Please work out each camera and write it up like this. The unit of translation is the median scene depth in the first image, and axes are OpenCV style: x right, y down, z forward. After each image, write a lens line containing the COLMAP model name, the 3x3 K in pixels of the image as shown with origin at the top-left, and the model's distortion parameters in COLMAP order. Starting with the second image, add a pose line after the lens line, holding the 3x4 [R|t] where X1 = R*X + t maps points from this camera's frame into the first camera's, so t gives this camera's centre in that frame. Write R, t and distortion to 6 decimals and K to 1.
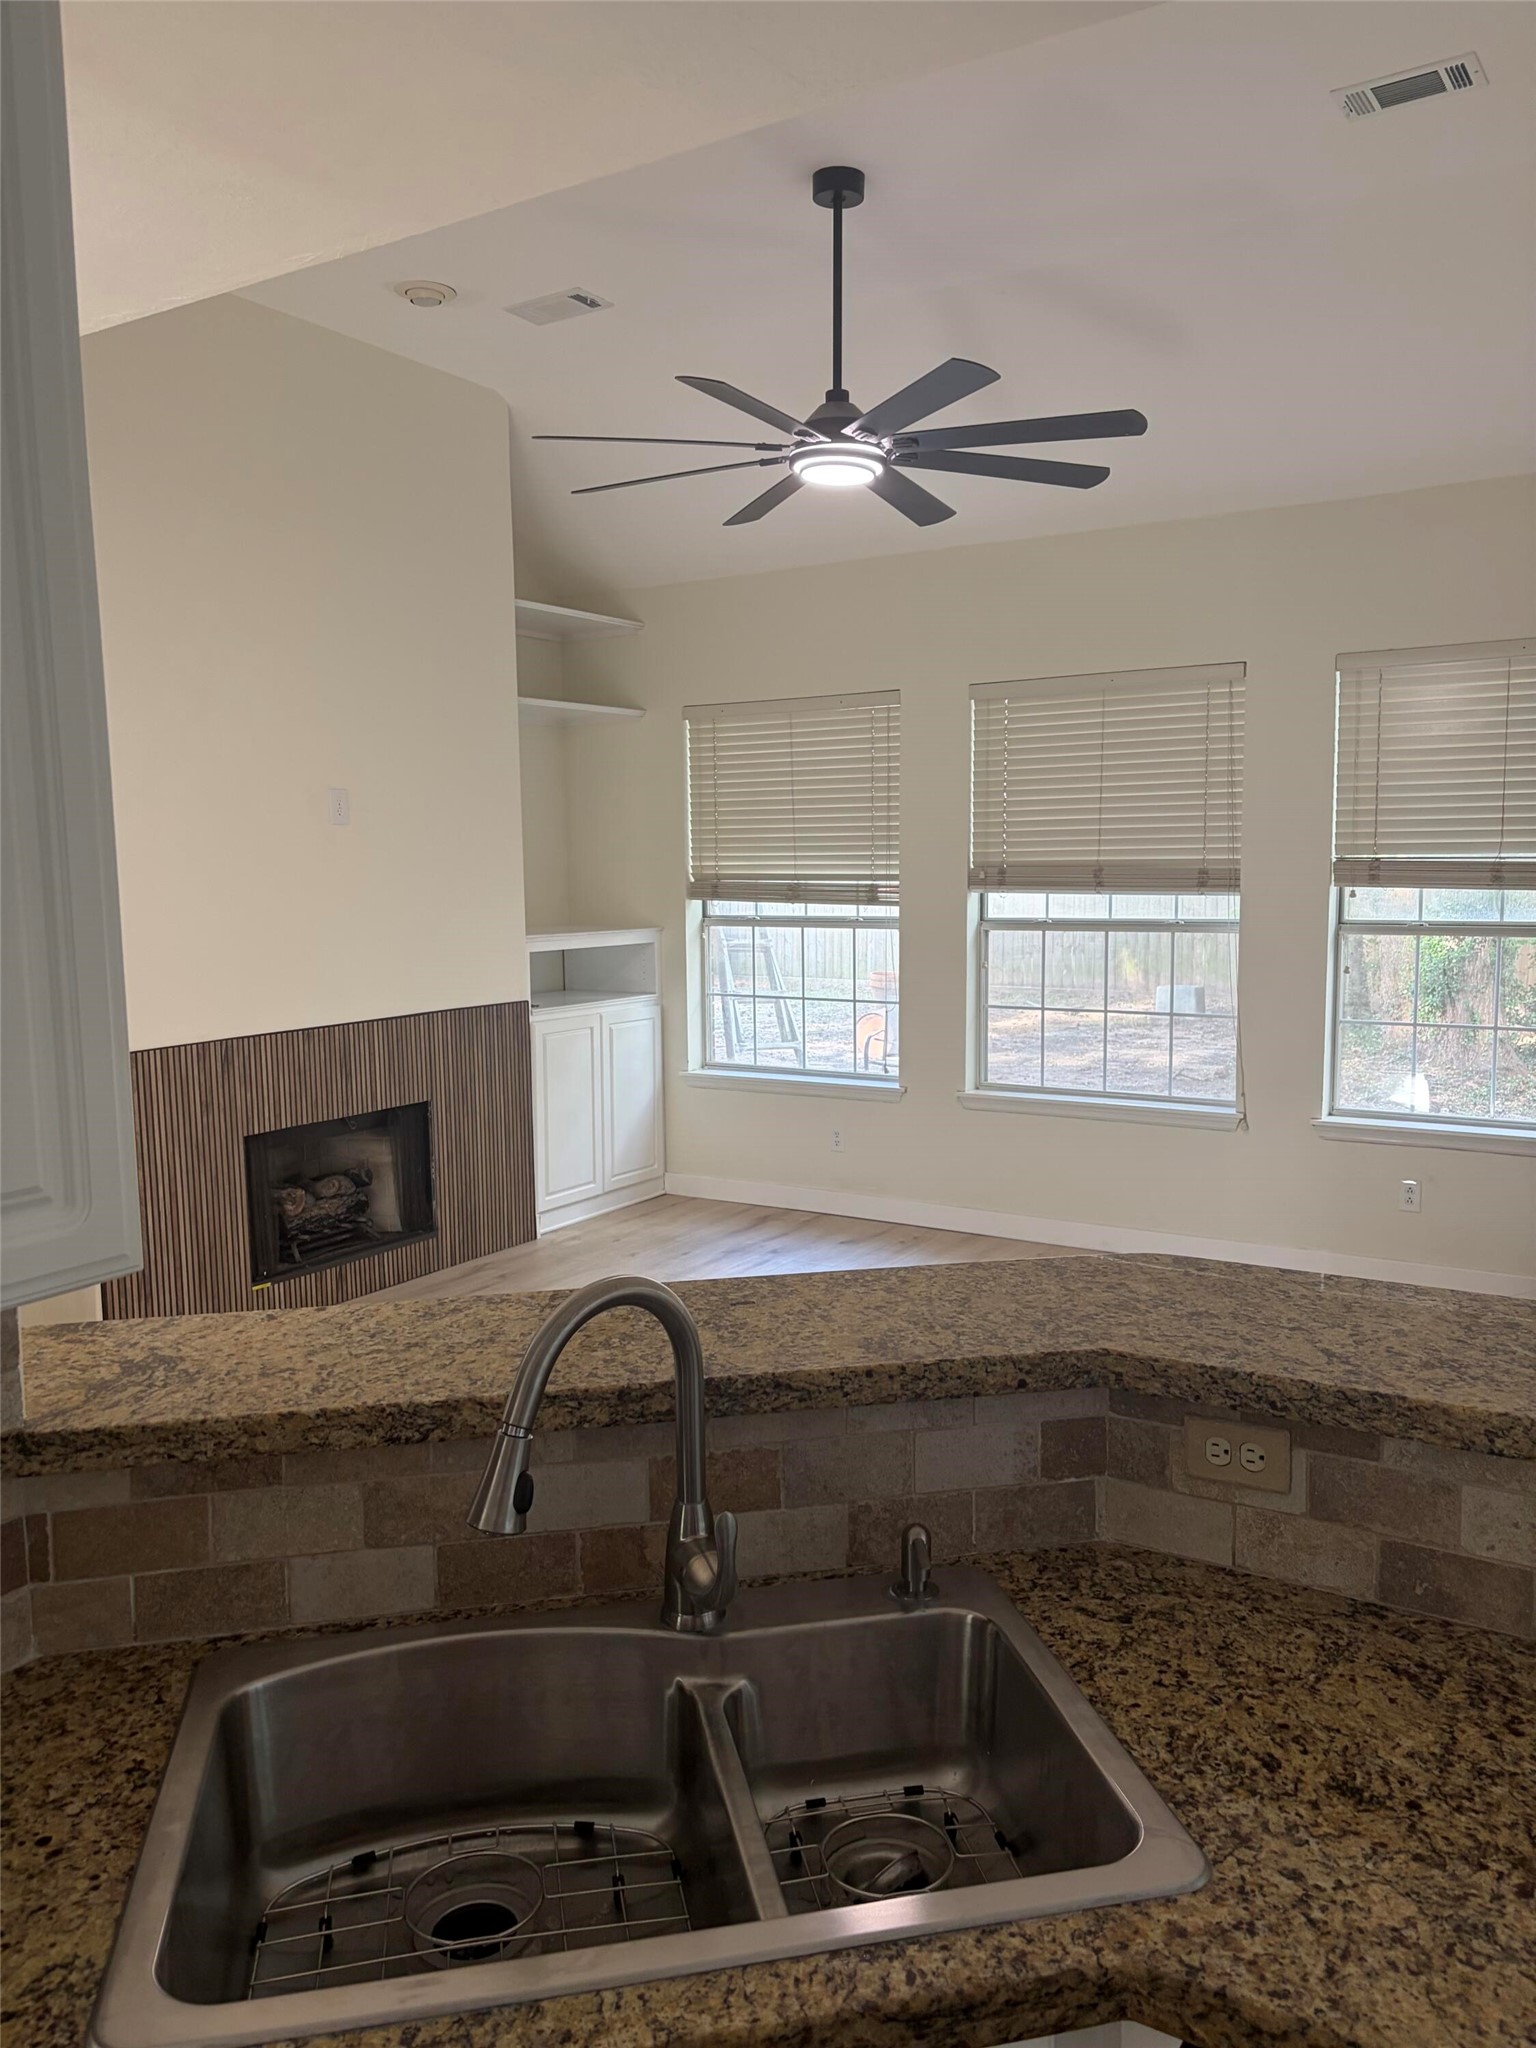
lens RADIAL K [[1546.8, 0, 775.3], [0, 1546.8, 1025.8], [0, 0, 1]] dist [0.042225, -0.052093]
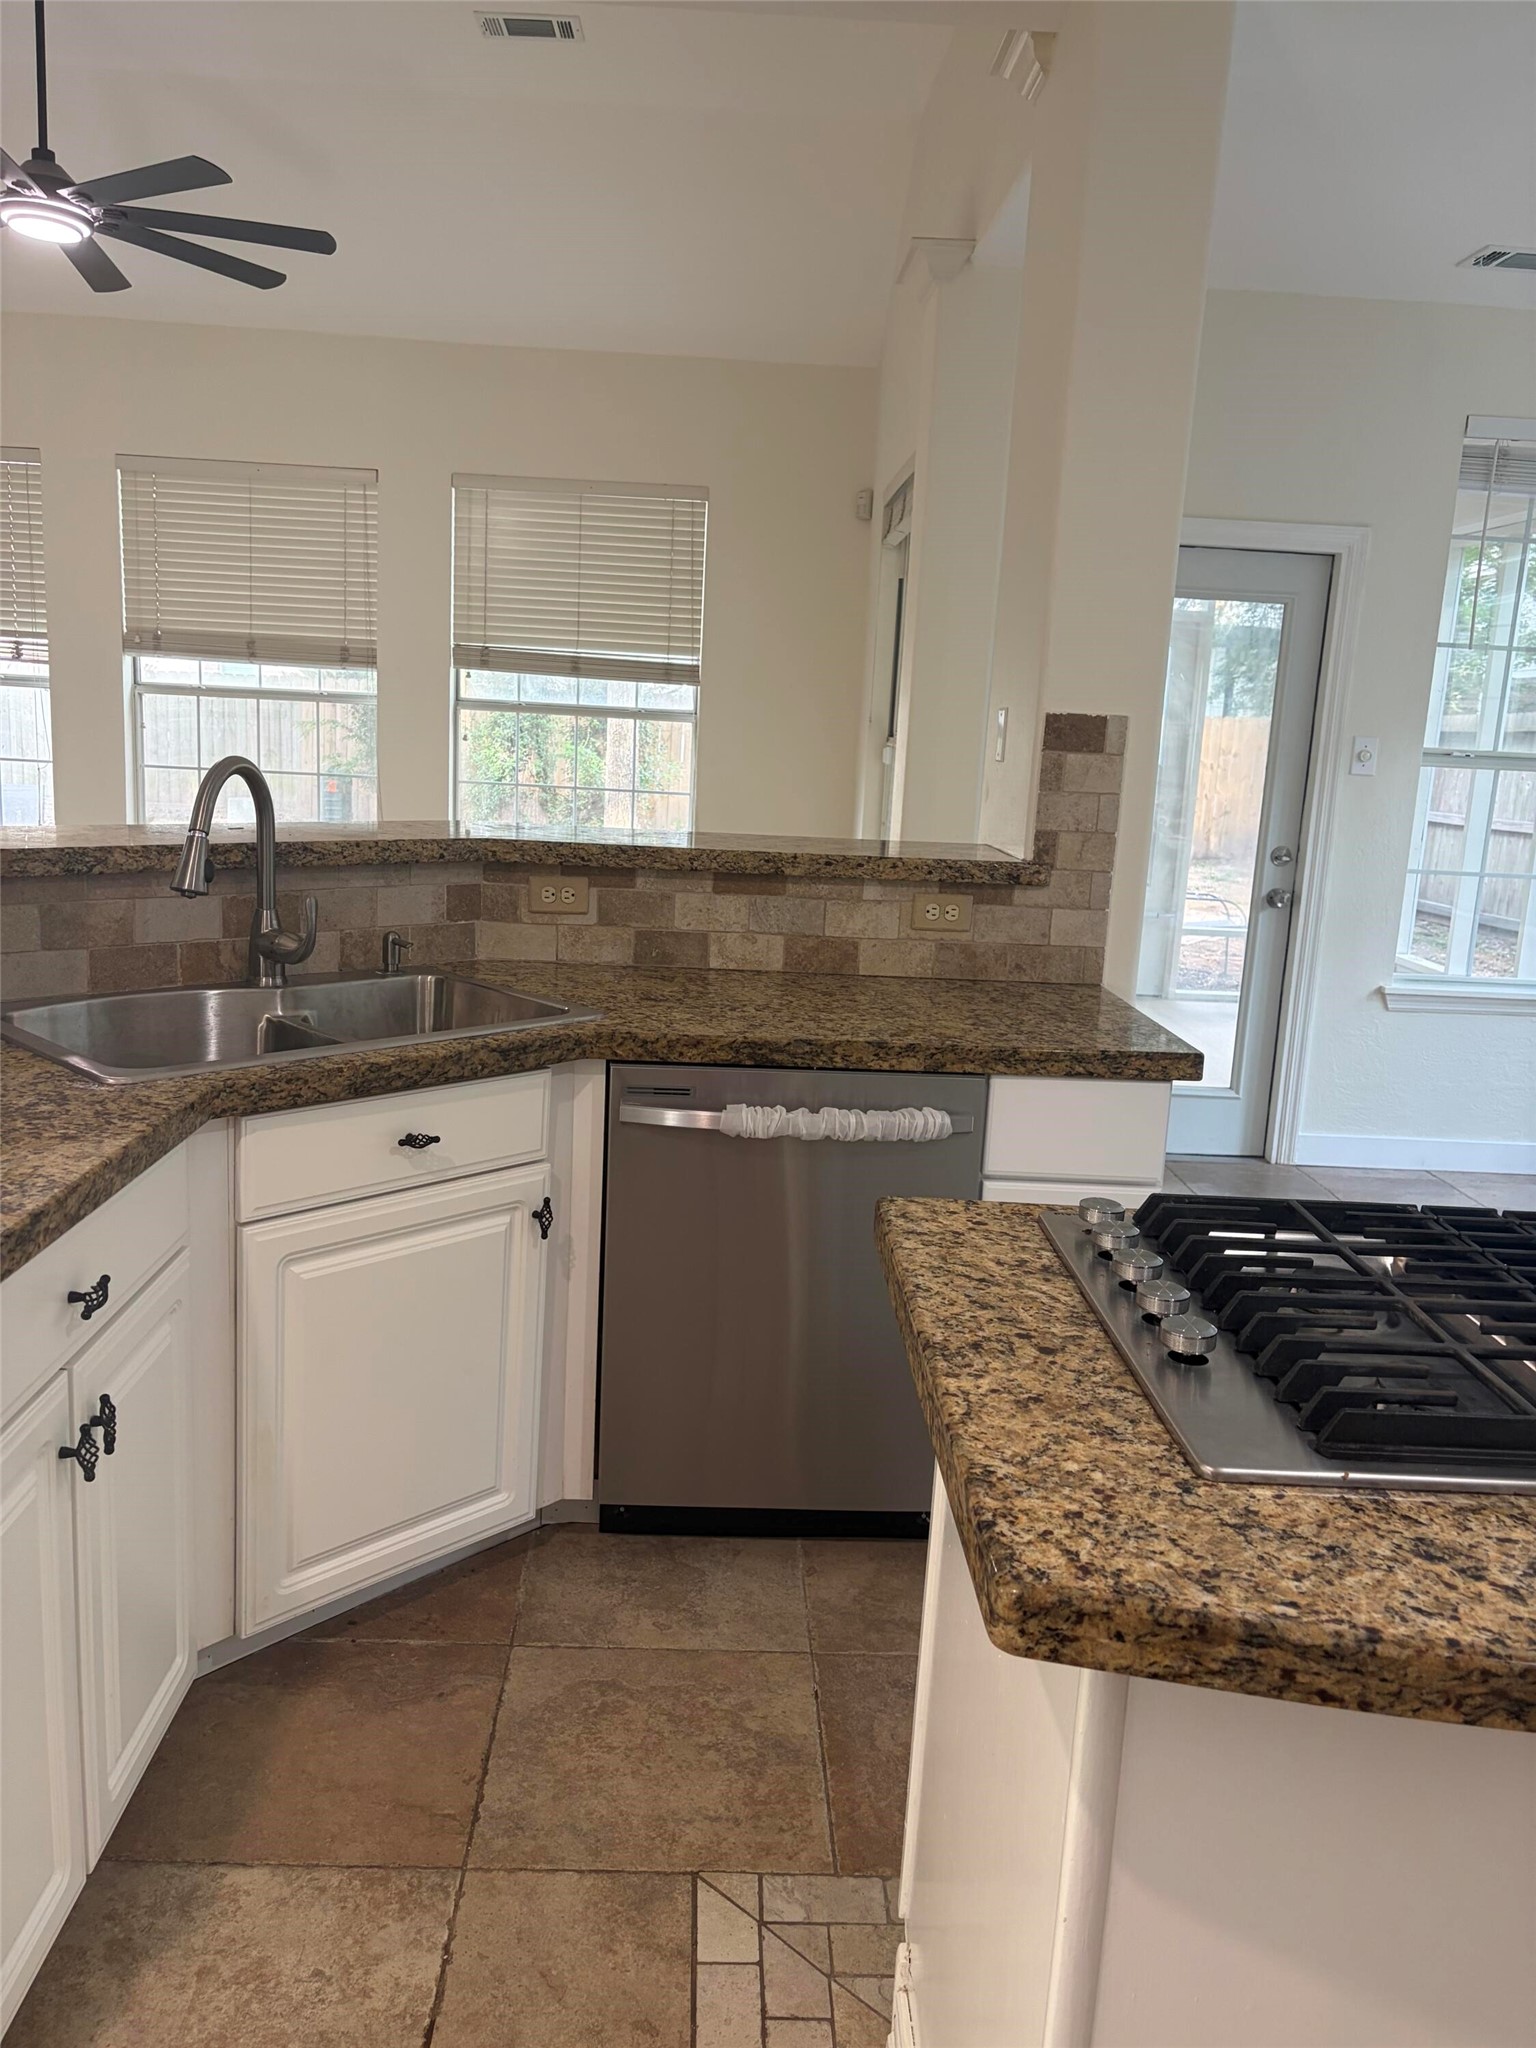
lens RADIAL K [[1584.8, 0, 768.0], [0, 1584.8, 1024.0], [0, 0, 1]] dist [-0.003701, -0.000991]
pose [[0.822272, -0.052952, 0.566626, -0.543205], [0.001930, 0.995916, 0.090268, 0.265943], [-0.569091, -0.073132, 0.819016, -0.624405]]
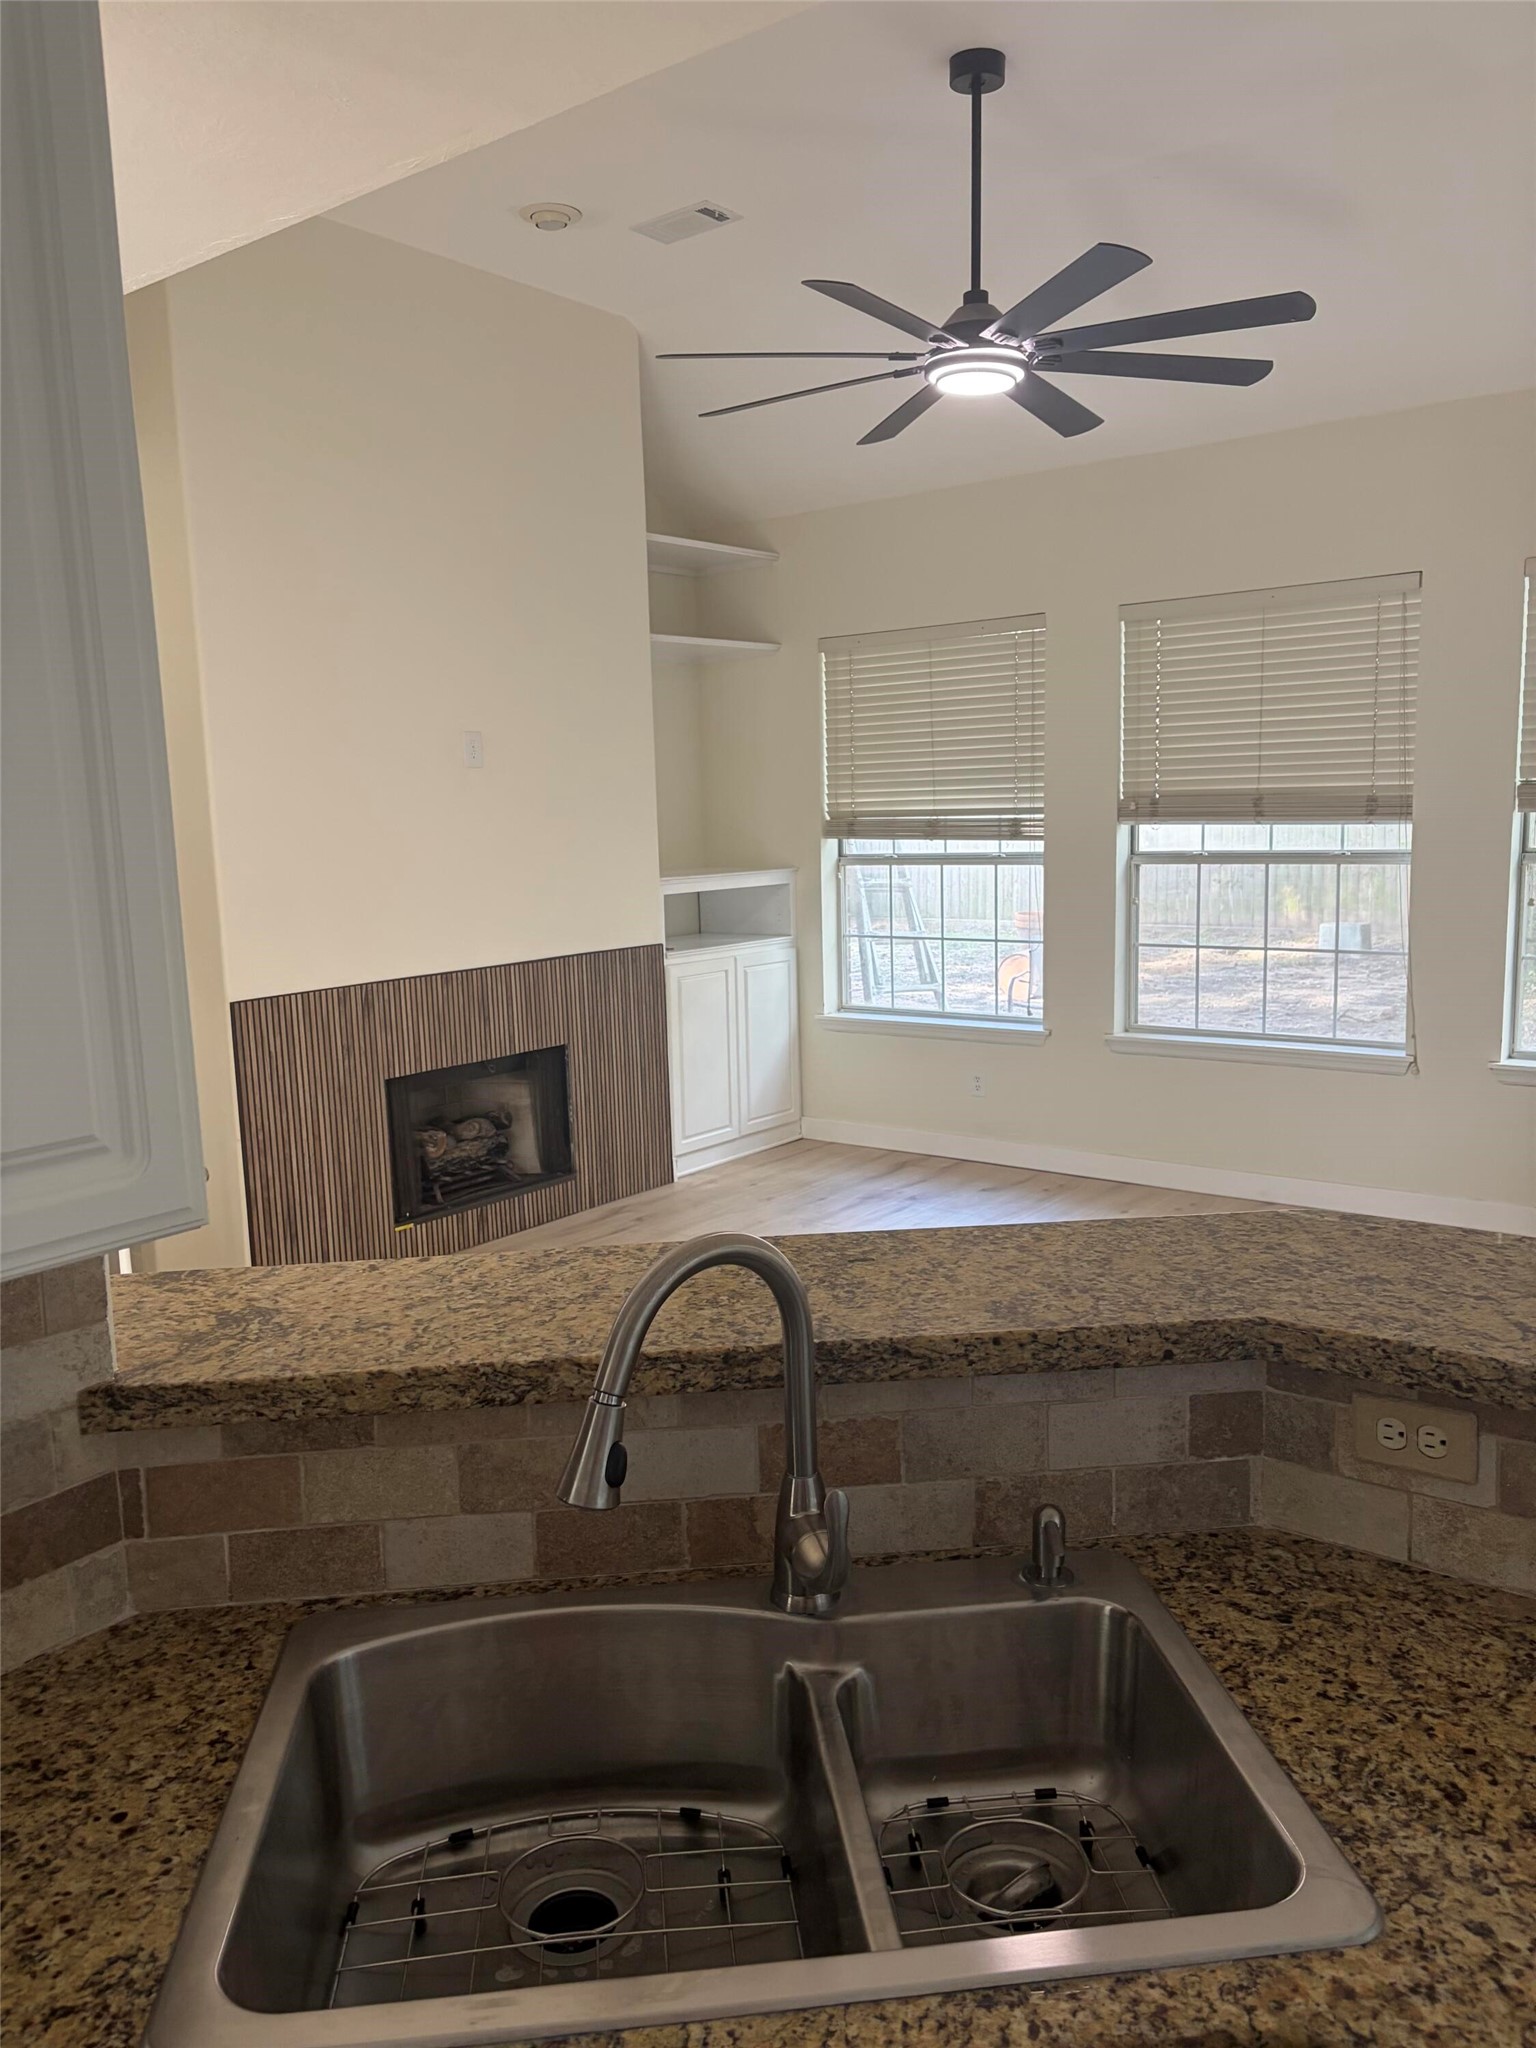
lens RADIAL K [[1544.0, 0, 760.7], [0, 1544.0, 1028.8], [0, 0, 1]] dist [0.042290, -0.057597]
pose [[0.994695, -0.002482, -0.102834, 0.016599], [0.006439, 0.999251, 0.038166, 0.004705], [0.102663, -0.038626, 0.993966, 0.085722]]
